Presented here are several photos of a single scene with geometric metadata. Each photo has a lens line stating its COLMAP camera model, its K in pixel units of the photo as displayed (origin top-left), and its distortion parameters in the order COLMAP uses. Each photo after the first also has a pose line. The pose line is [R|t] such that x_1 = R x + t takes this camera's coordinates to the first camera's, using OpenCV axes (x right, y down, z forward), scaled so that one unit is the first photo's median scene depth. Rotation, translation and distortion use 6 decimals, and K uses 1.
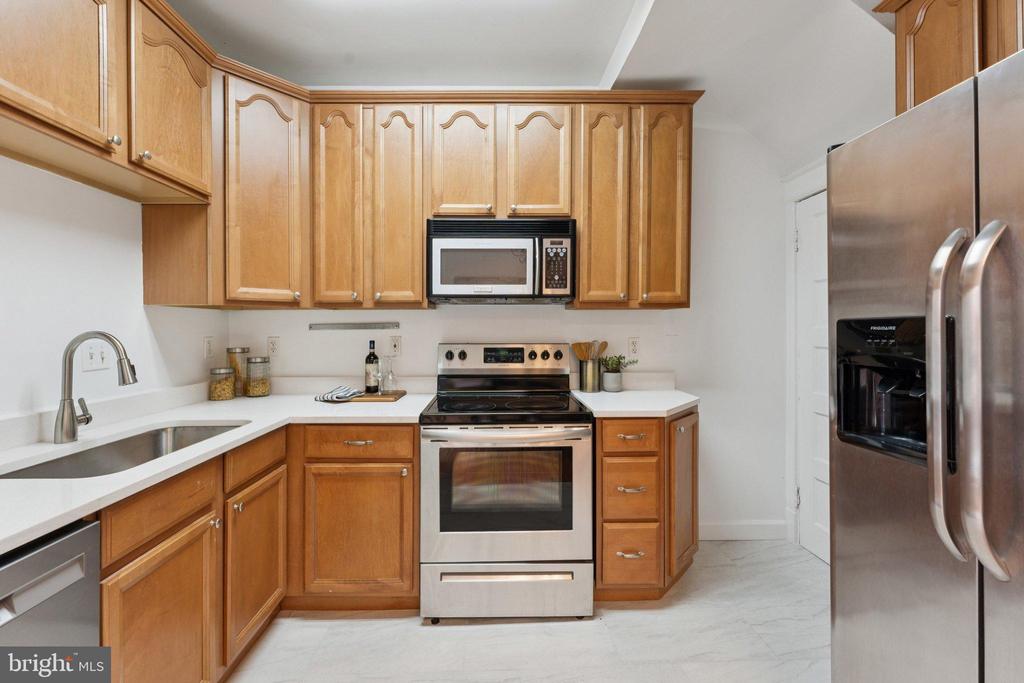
lens RADIAL K [[414.0, 0, 497.3], [0, 414.0, 331.1], [0, 0, 1]] dist [0.000216, -0.001657]
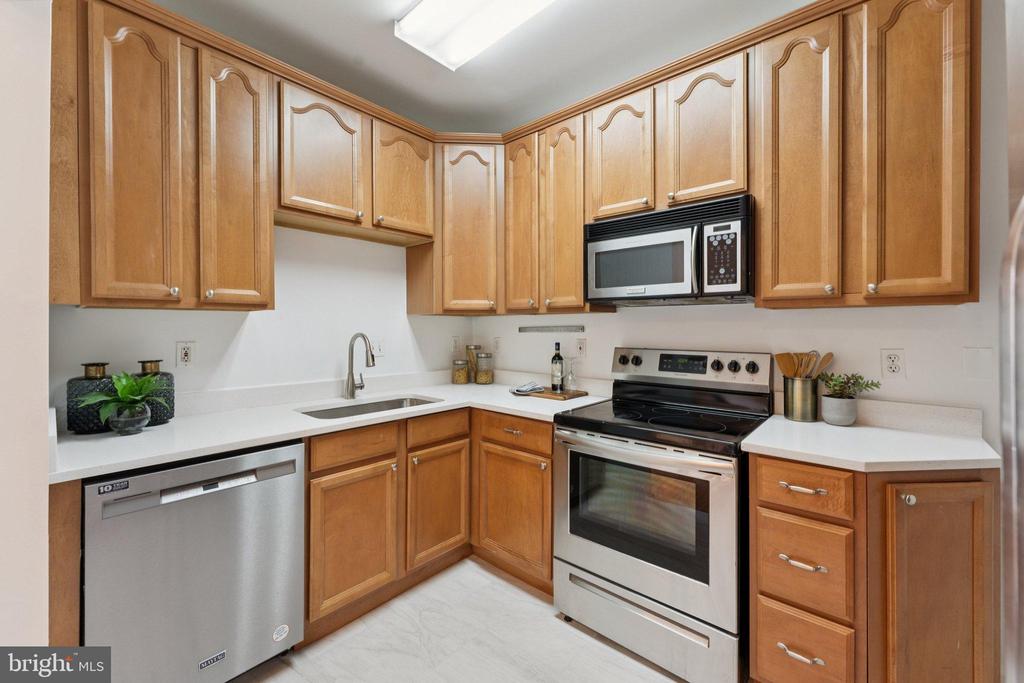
lens RADIAL K [[414.0, 0, 516.6], [0, 414.0, 328.5], [0, 0, 1]] dist [0.000216, -0.001657]
pose [[0.746902, 0.004752, -0.664918, 0.384703], [-0.008296, 0.999963, -0.002173, -0.012210], [0.664883, 0.007139, 0.746914, 0.129491]]
